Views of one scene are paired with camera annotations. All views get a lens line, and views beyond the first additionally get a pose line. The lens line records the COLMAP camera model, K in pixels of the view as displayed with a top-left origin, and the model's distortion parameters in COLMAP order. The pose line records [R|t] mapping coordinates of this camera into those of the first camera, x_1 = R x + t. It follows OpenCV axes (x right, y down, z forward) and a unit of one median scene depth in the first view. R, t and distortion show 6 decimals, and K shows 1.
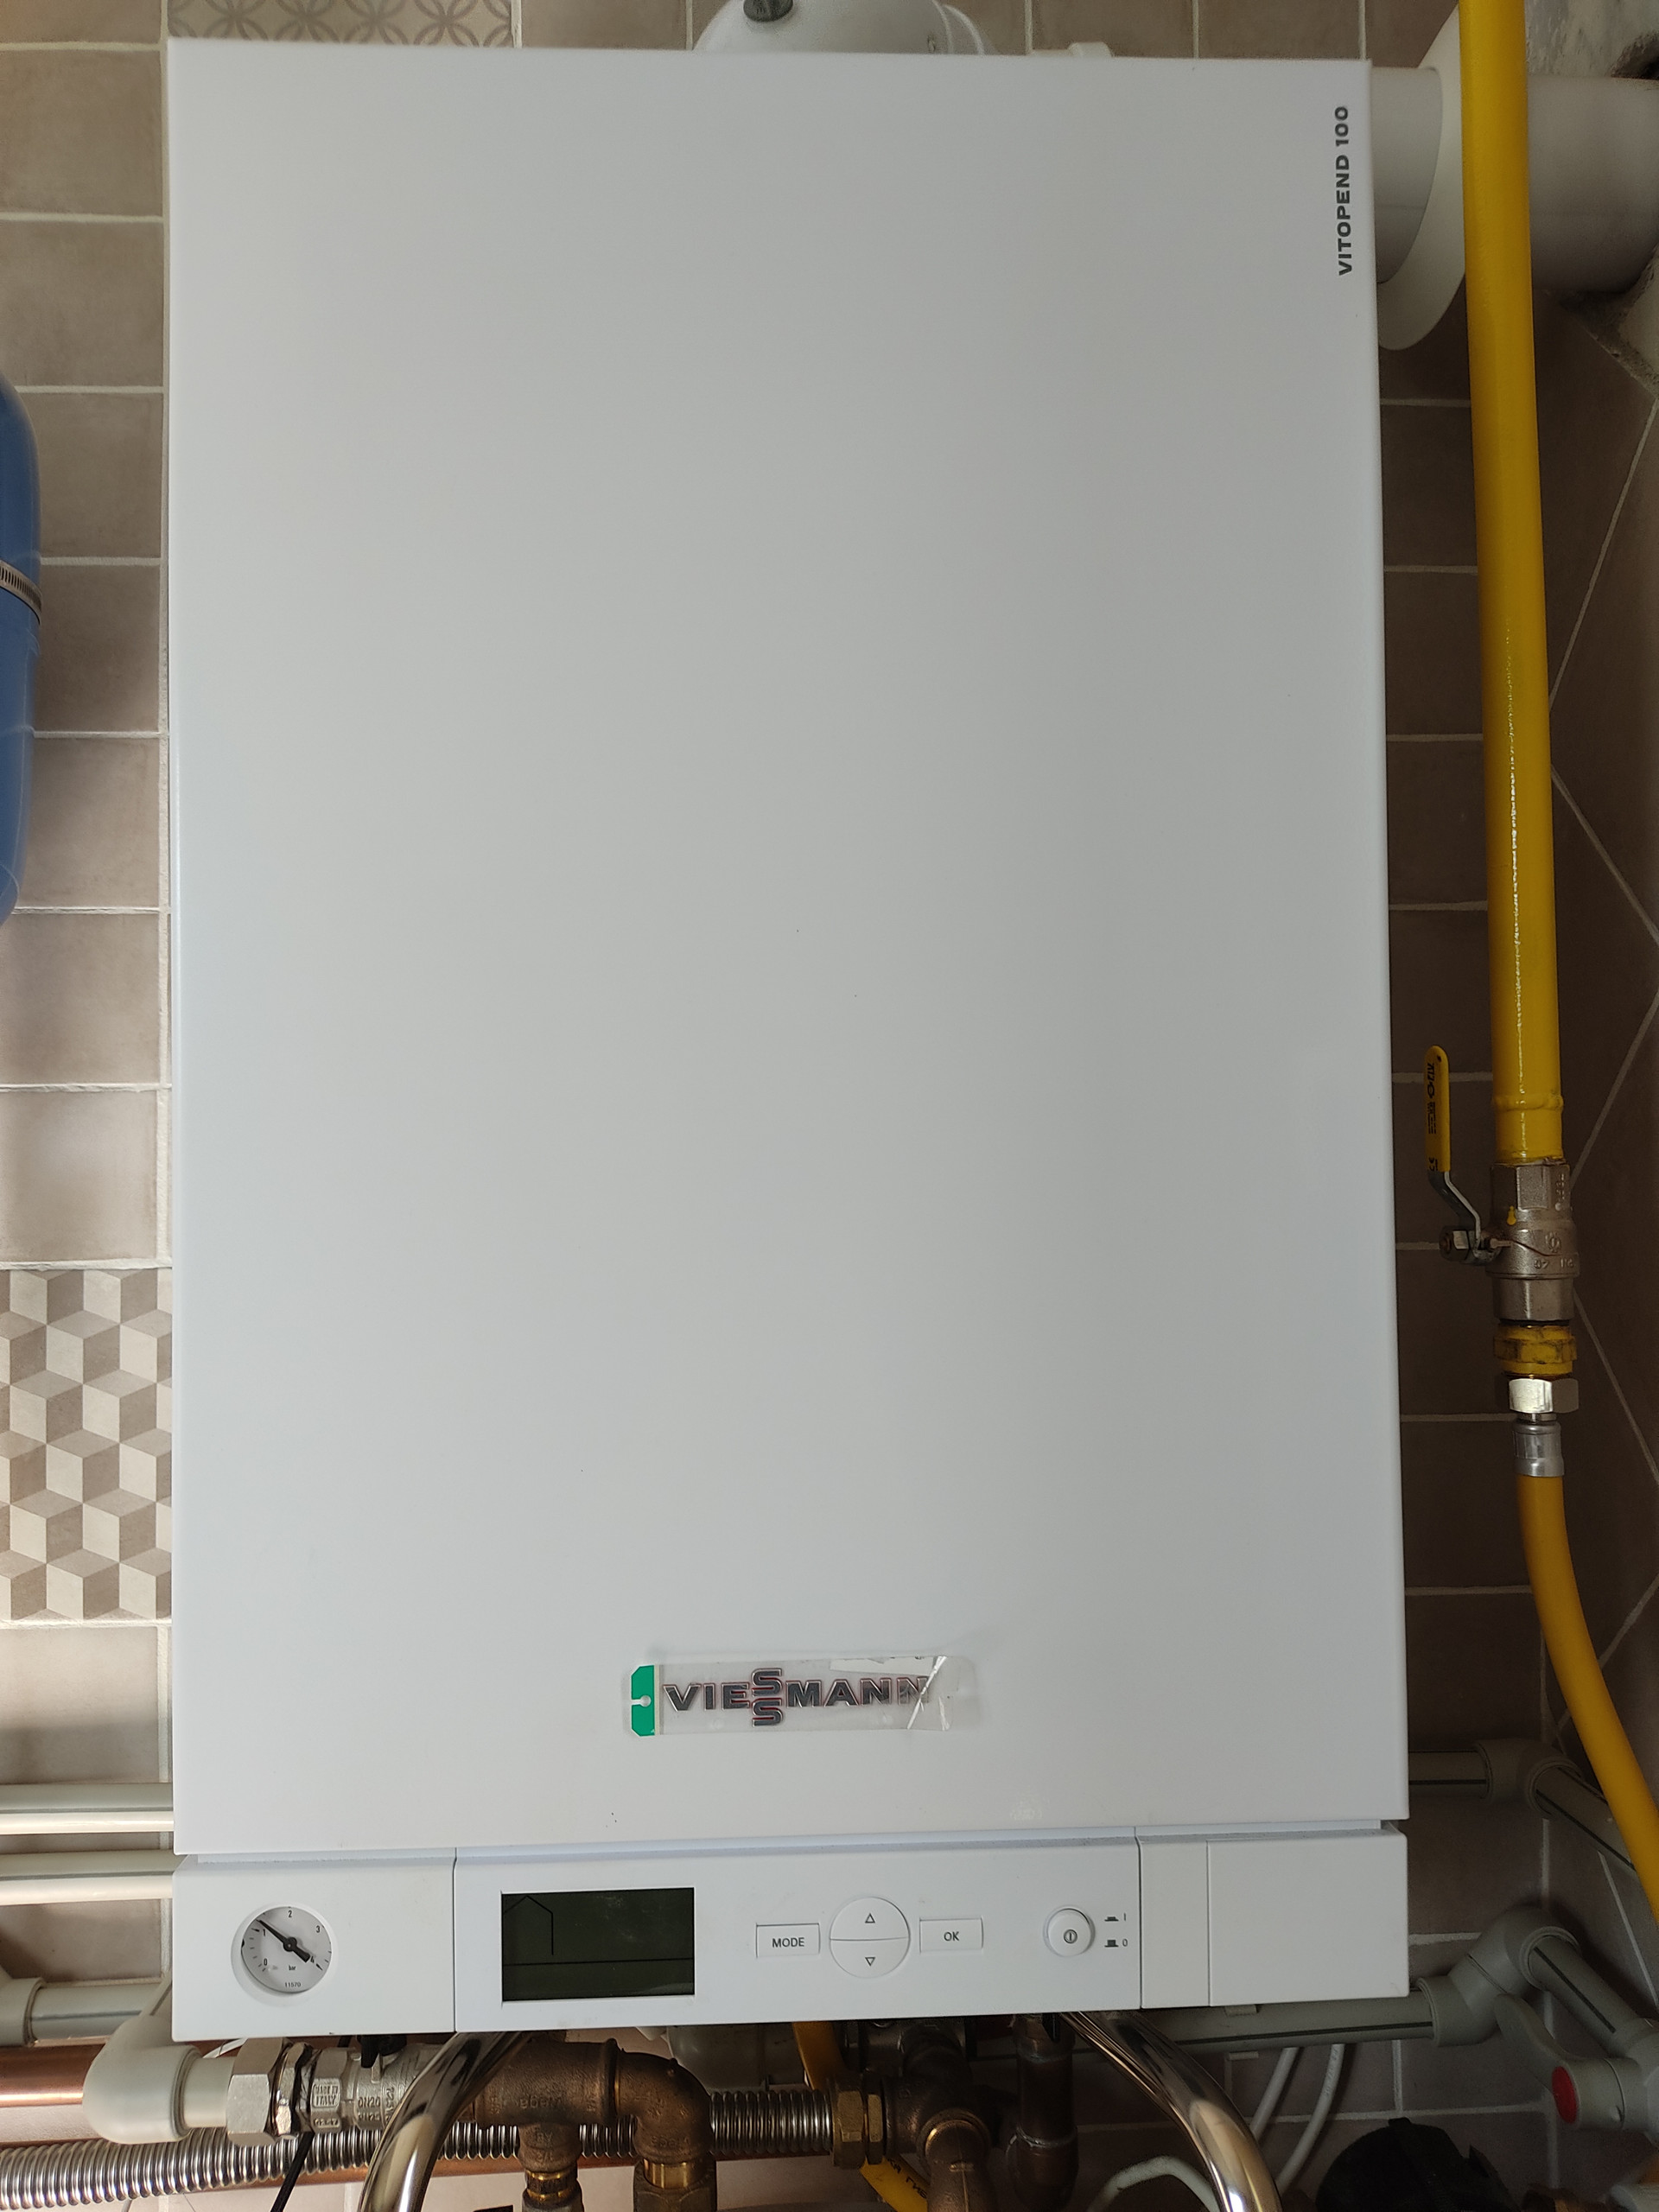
lens RADIAL K [[1612.5, 0, 829.5], [0, 1612.5, 1106.0], [0, 0, 1]] dist [0.003622, 0.002956]
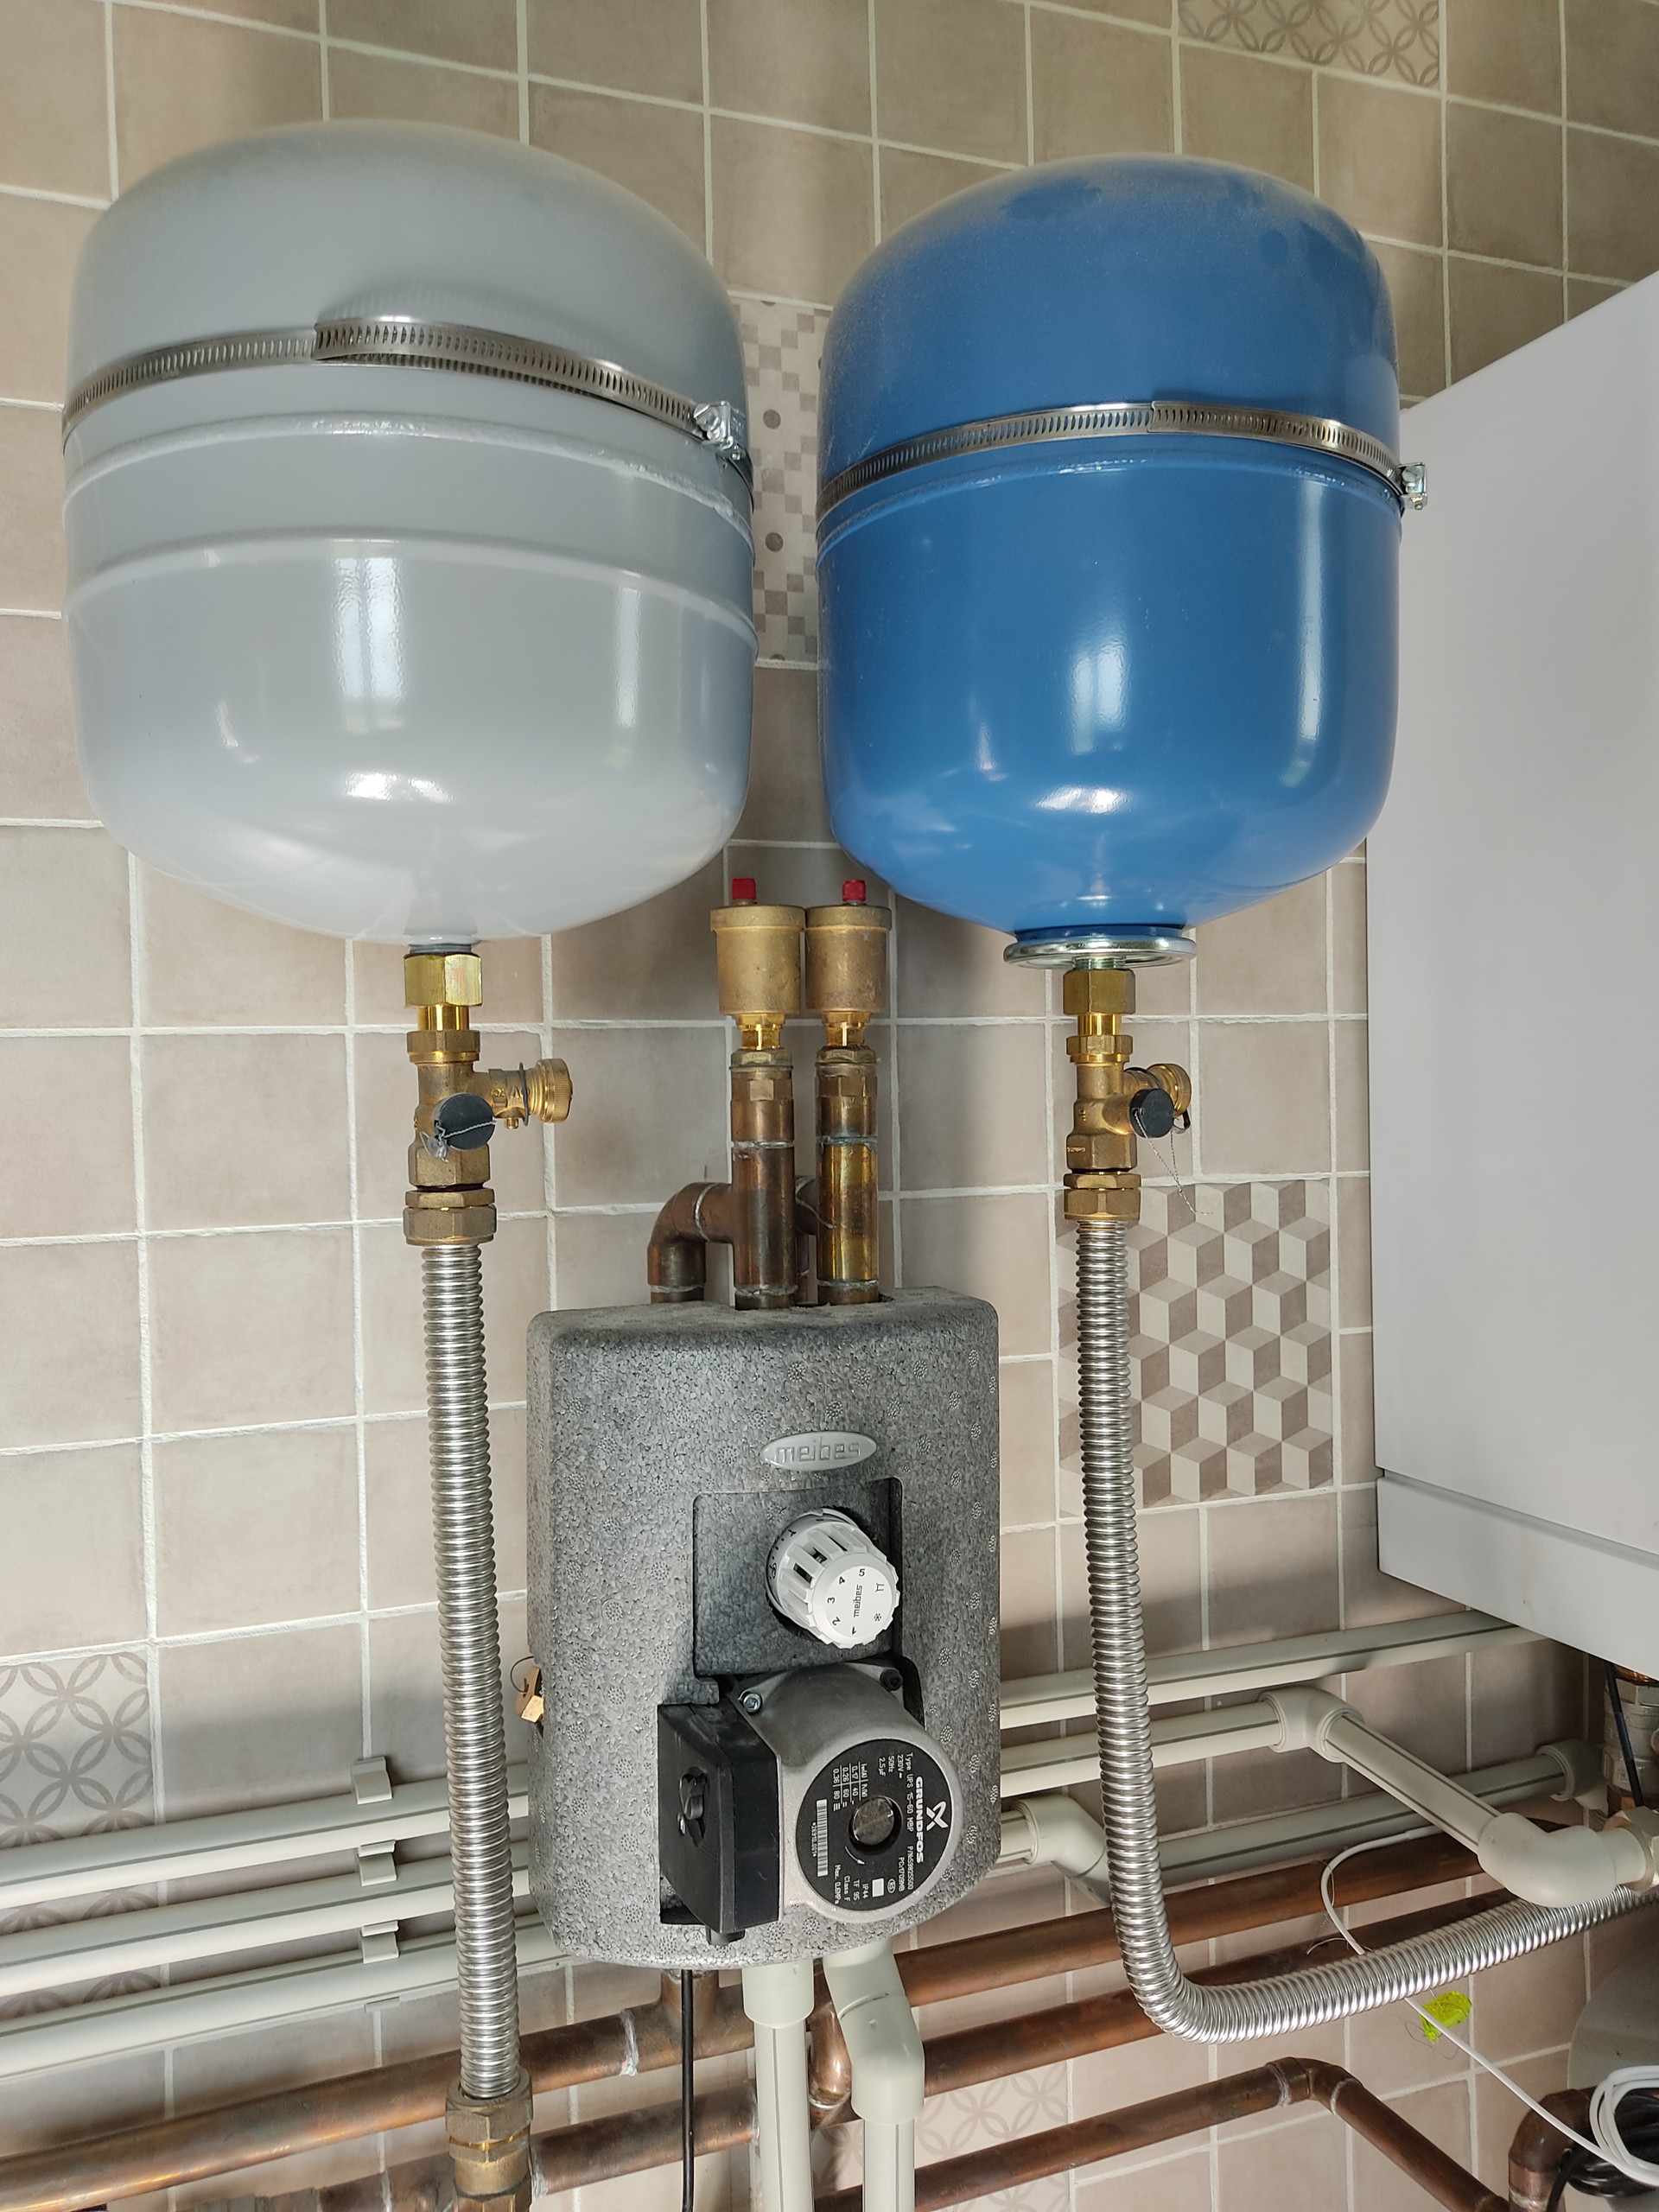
lens RADIAL K [[1689.4, 0, 821.2], [0, 1689.4, 1100.0], [0, 0, 1]] dist [0.113558, -0.140523]
pose [[0.953927, -0.014952, 0.299666, -1.009893], [0.006639, 0.999565, 0.028742, 0.008493], [-0.299965, -0.025428, 0.953611, -0.026484]]
